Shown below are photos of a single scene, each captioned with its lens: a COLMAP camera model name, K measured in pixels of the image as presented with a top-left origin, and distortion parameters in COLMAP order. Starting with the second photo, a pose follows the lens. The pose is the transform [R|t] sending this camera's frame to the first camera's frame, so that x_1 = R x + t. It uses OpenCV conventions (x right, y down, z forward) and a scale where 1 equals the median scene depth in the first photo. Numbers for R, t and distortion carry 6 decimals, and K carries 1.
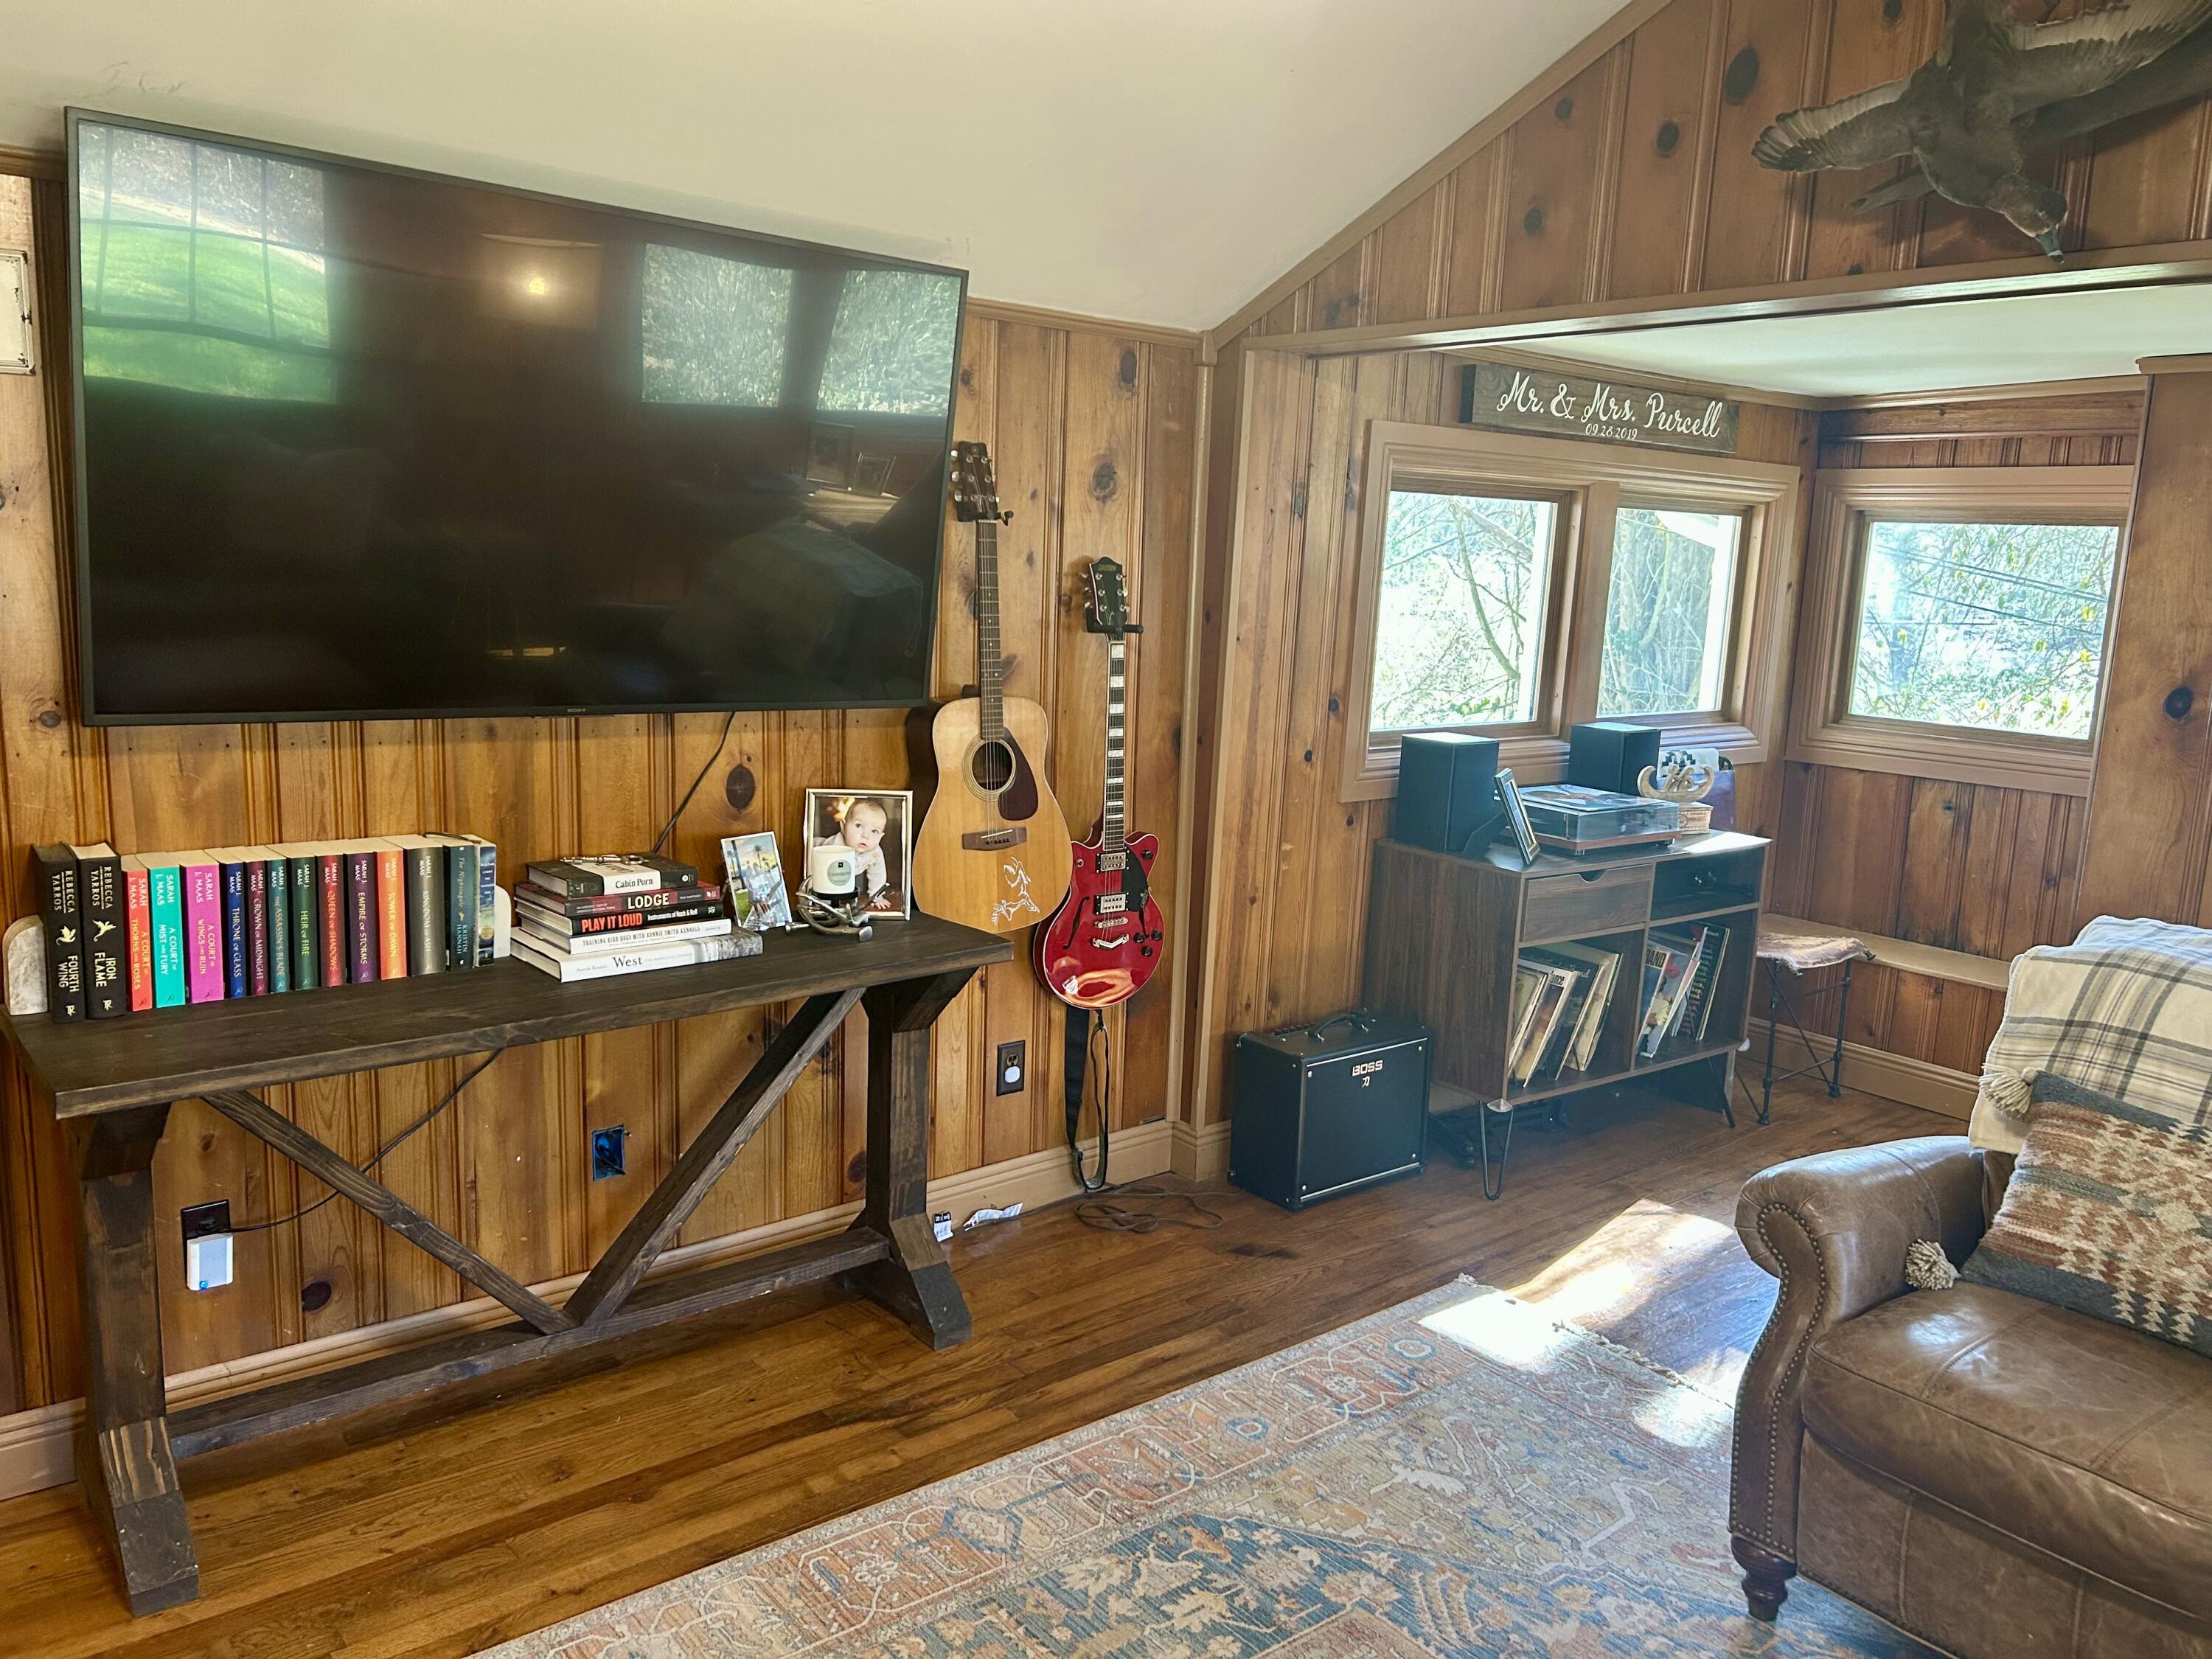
lens RADIAL K [[1665.7, 0, 1103.4], [0, 1665.7, 839.1], [0, 0, 1]] dist [0.069111, -0.080053]
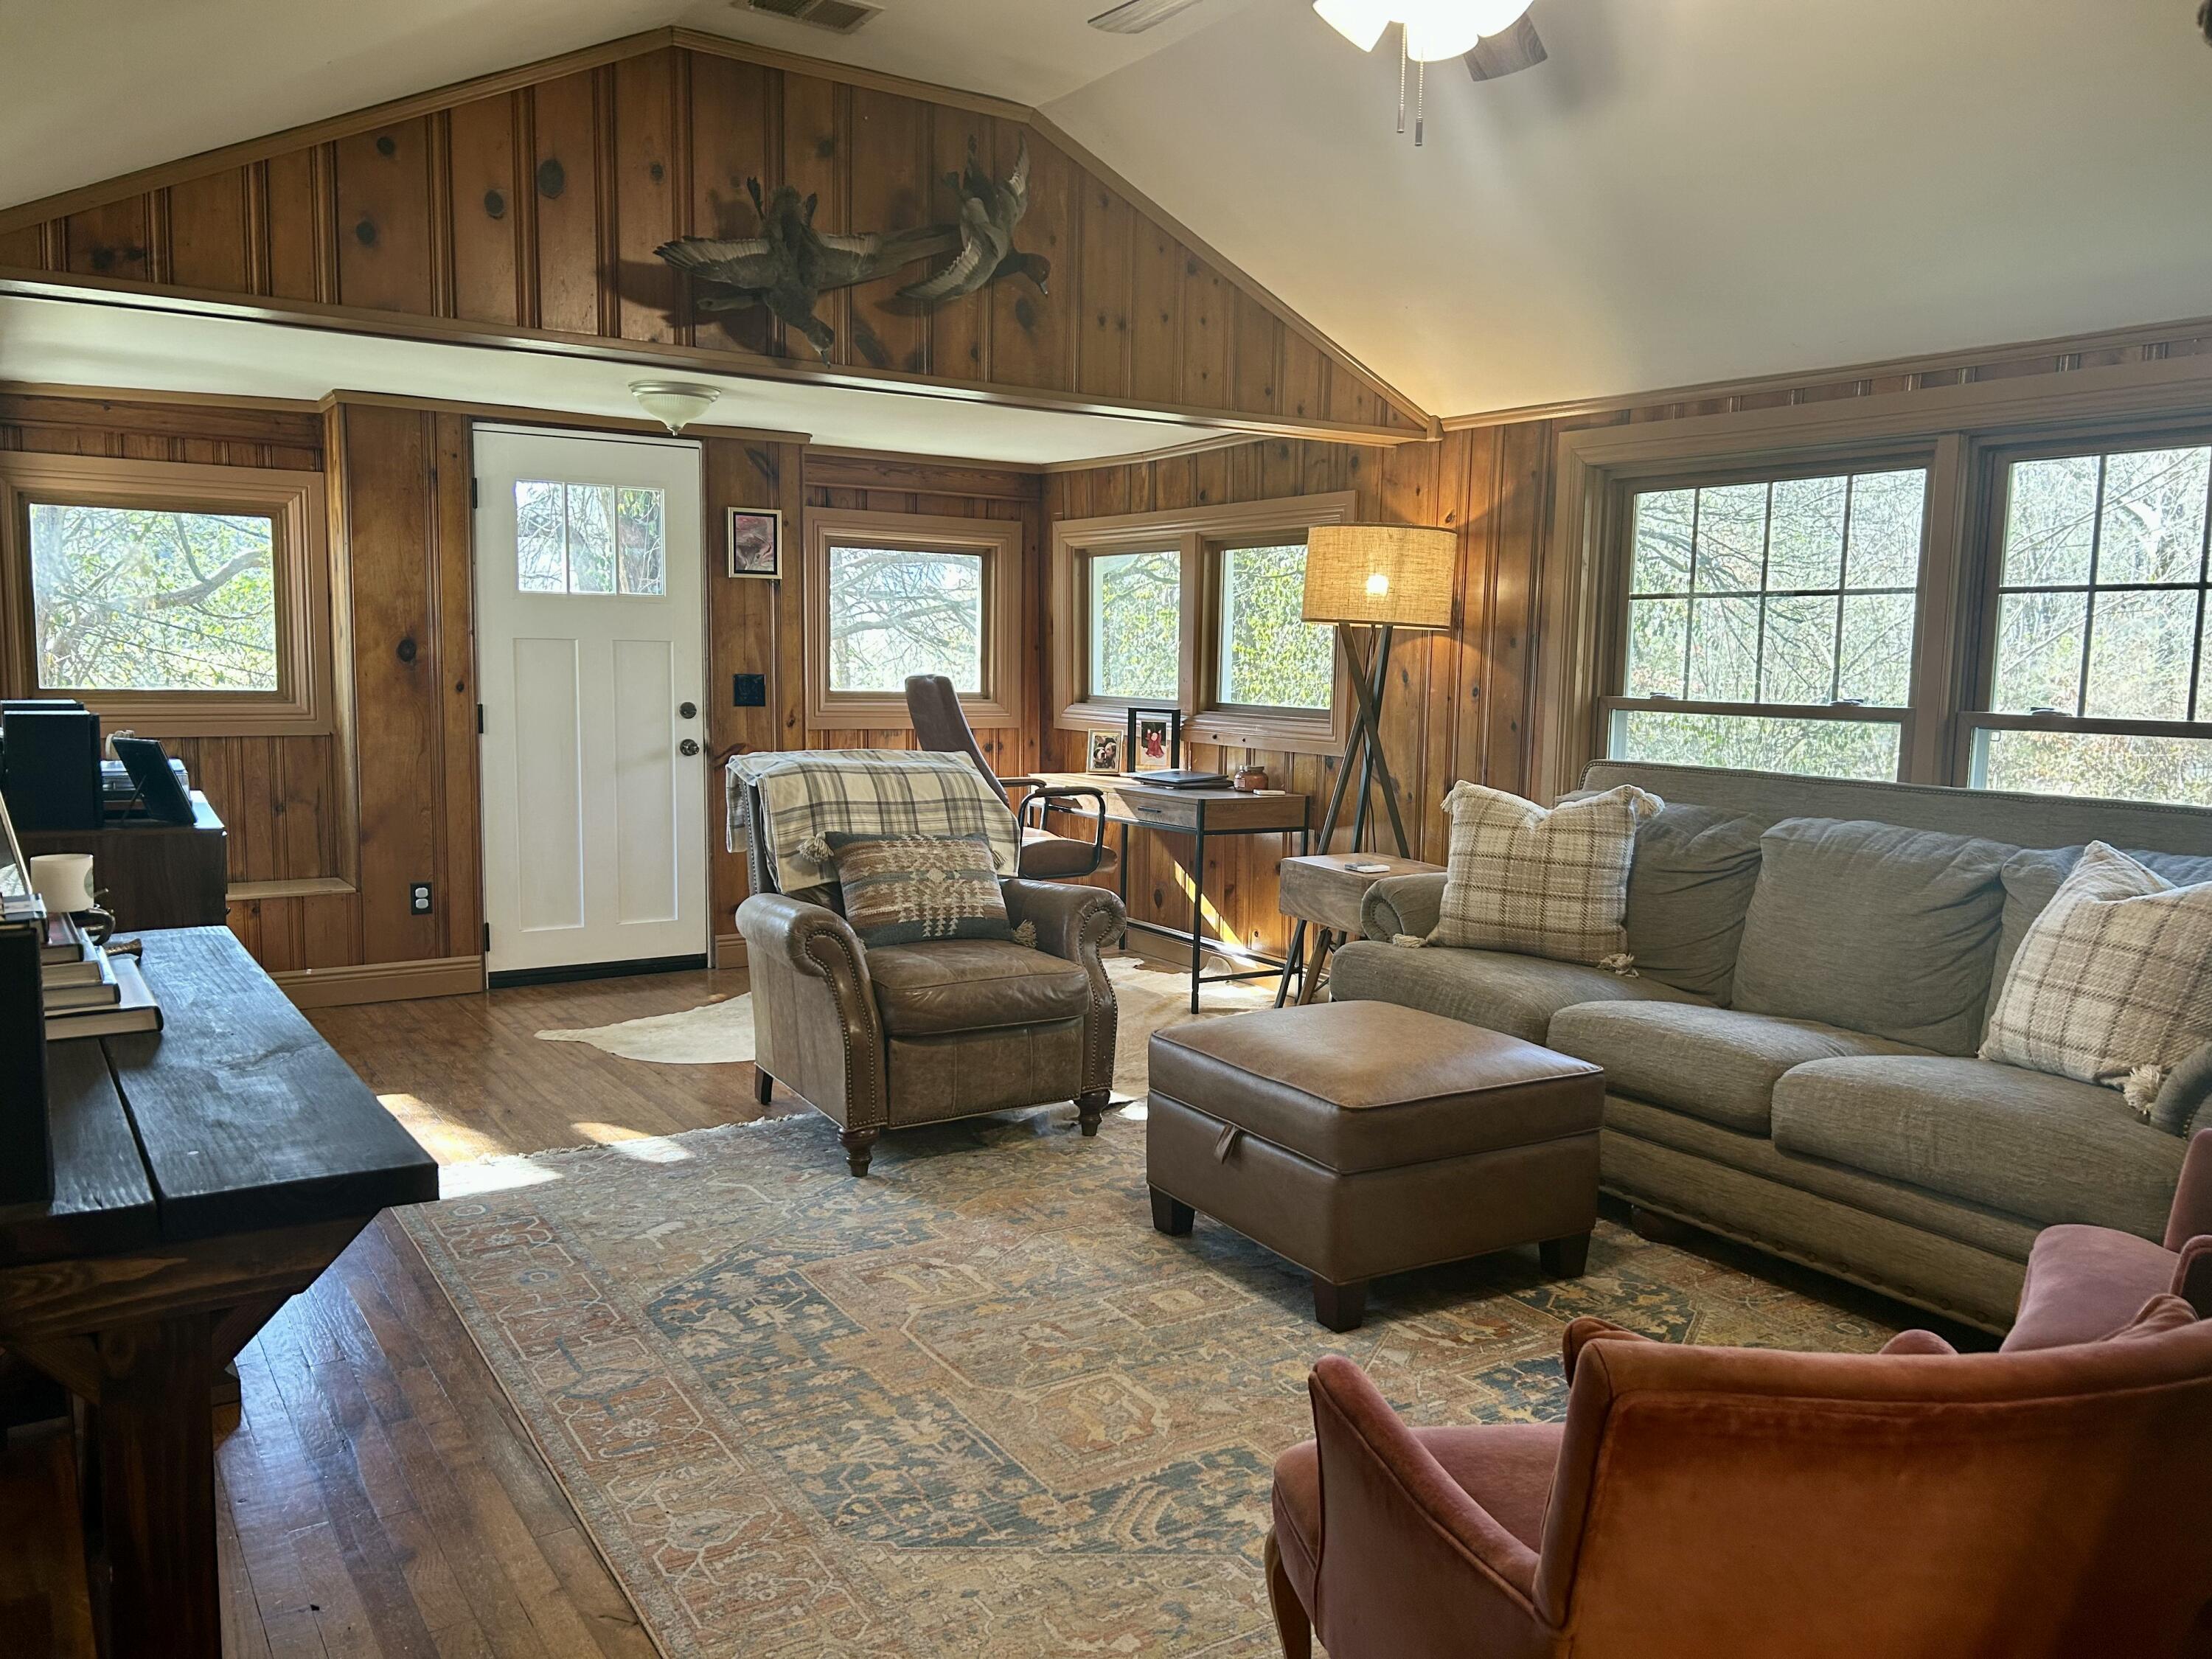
lens RADIAL K [[1665.7, 0, 1102.3], [0, 1665.7, 843.5], [0, 0, 1]] dist [0.069111, -0.080053]
pose [[0.107988, -0.152873, 0.982328, -1.059974], [0.158744, 0.978080, 0.134761, -0.035888], [-0.981396, 0.141386, 0.129889, 0.478955]]
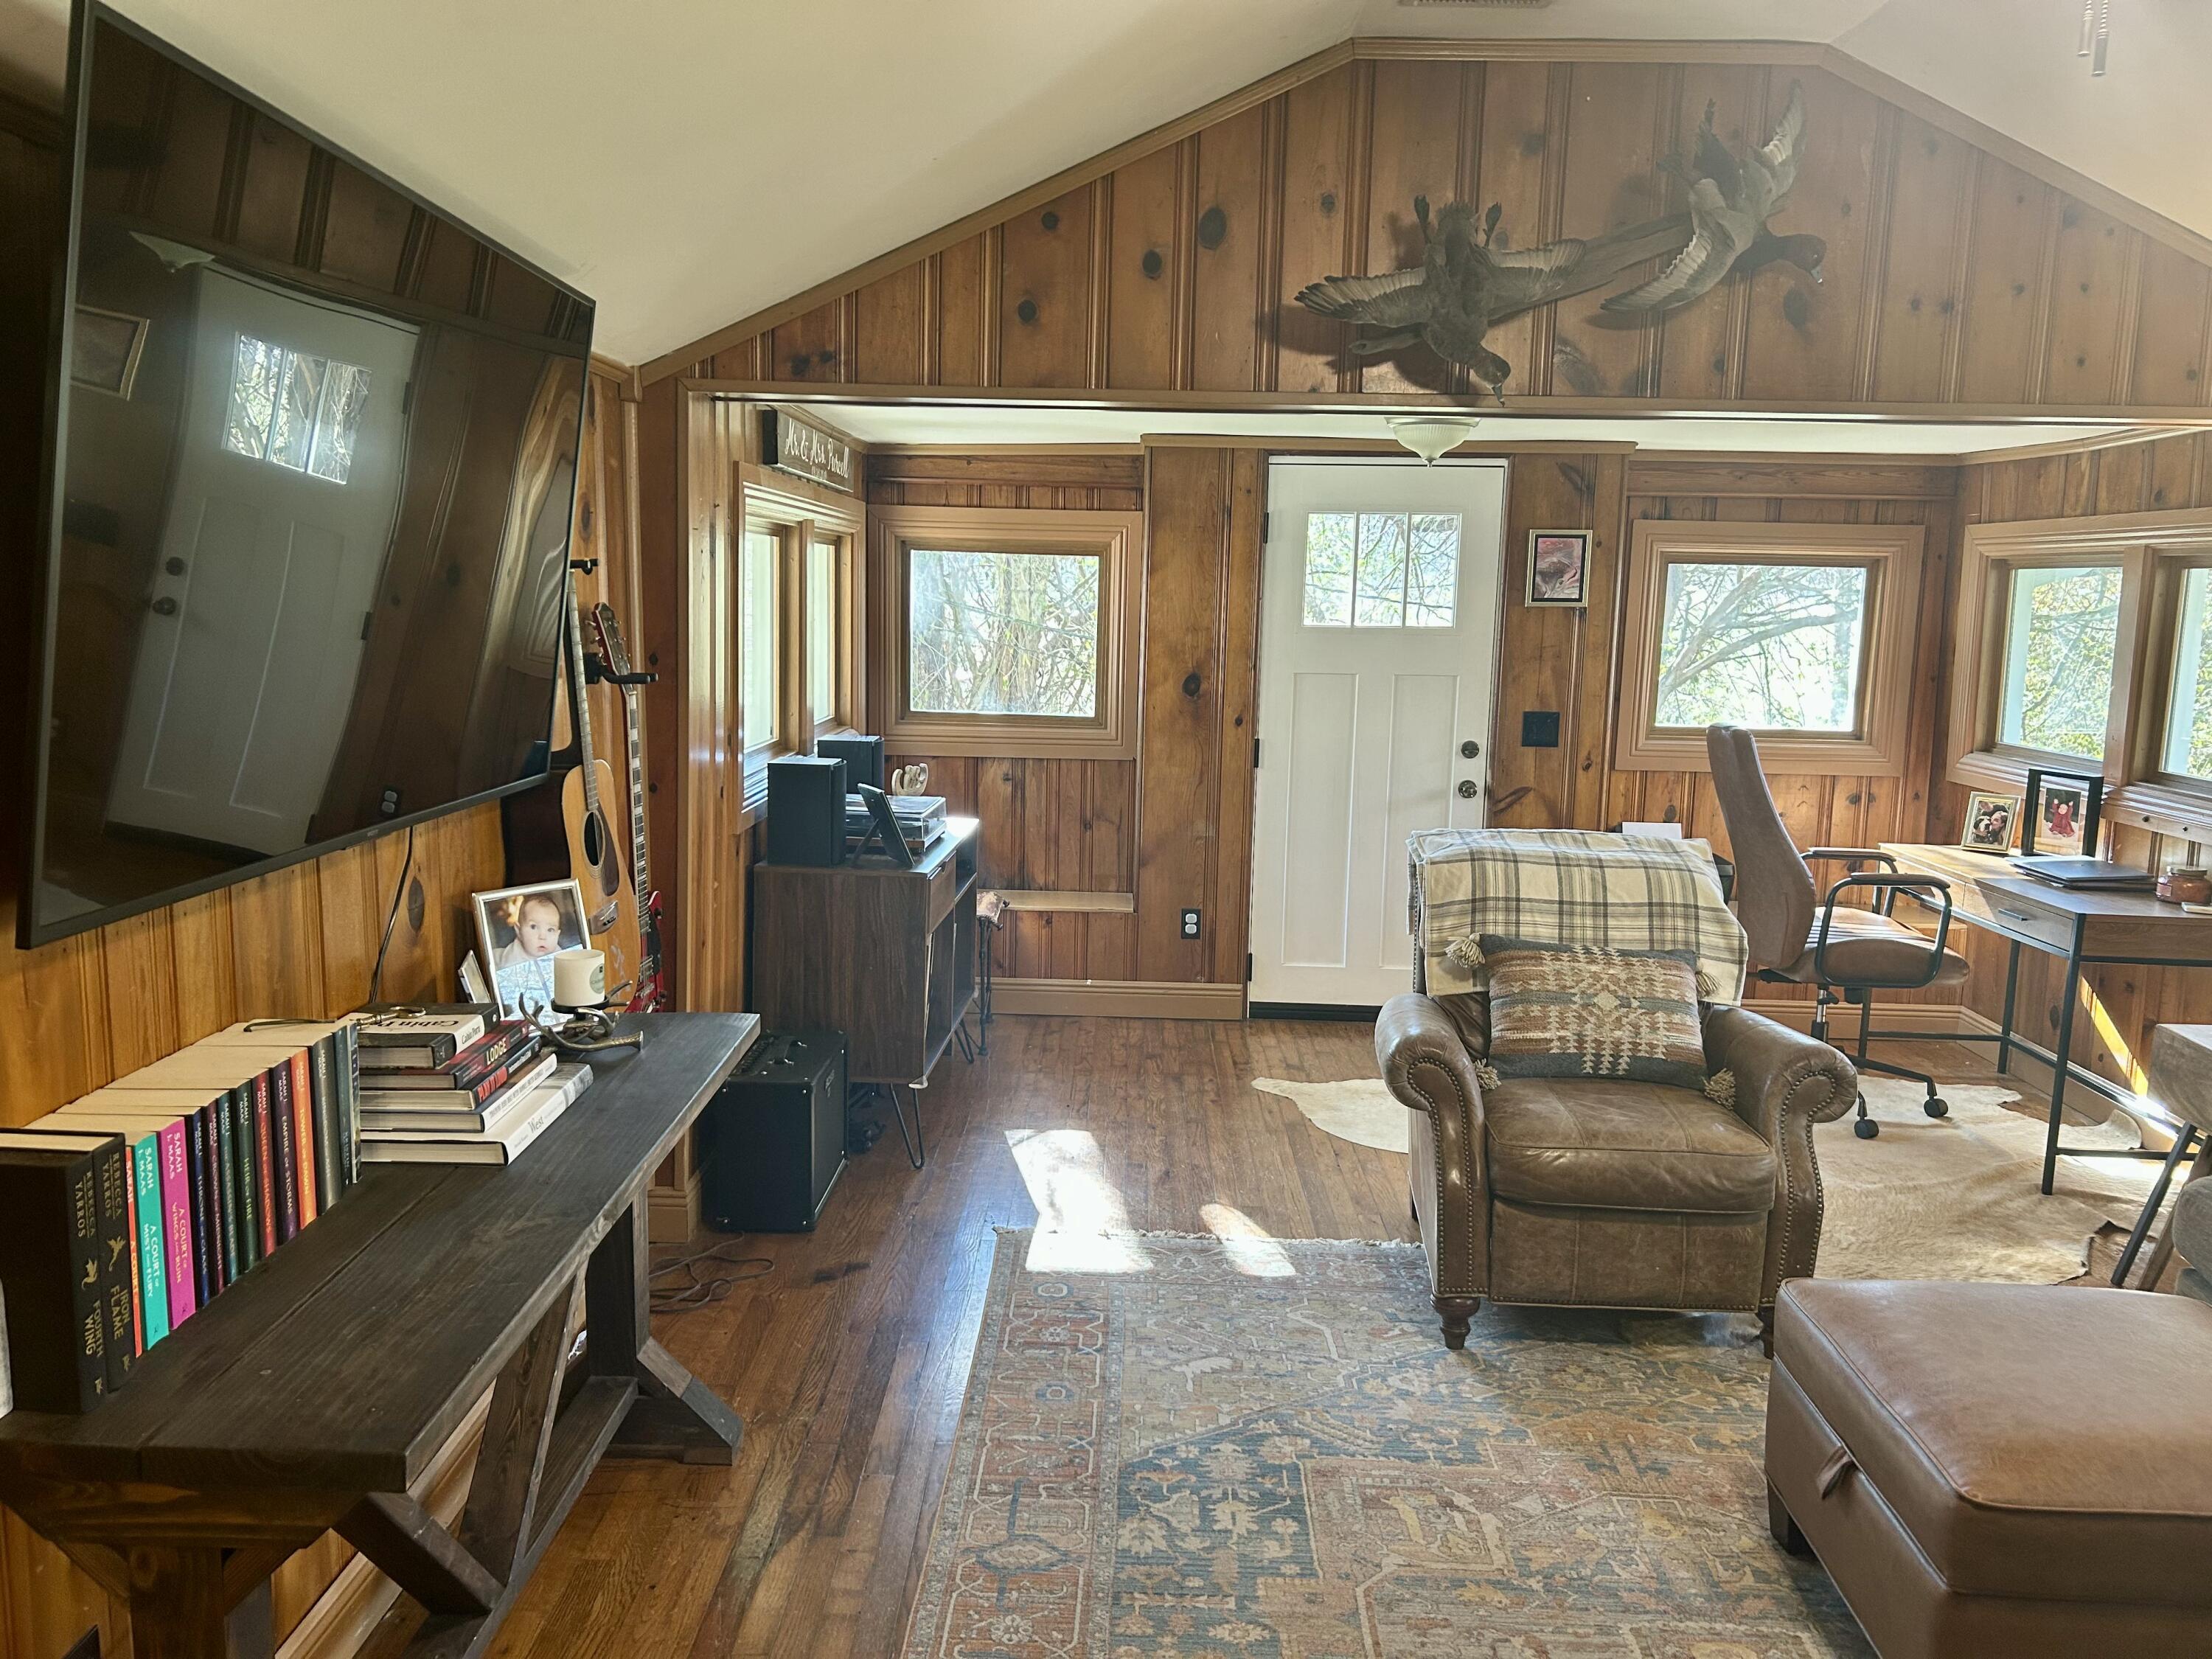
lens RADIAL K [[1665.7, 0, 1102.7], [0, 1665.7, 841.1], [0, 0, 1]] dist [0.069111, -0.080053]
pose [[0.646172, -0.138381, 0.750542, -0.747656], [0.134709, 0.988664, 0.066309, -0.086901], [-0.751210, 0.058258, 0.657488, 0.253612]]
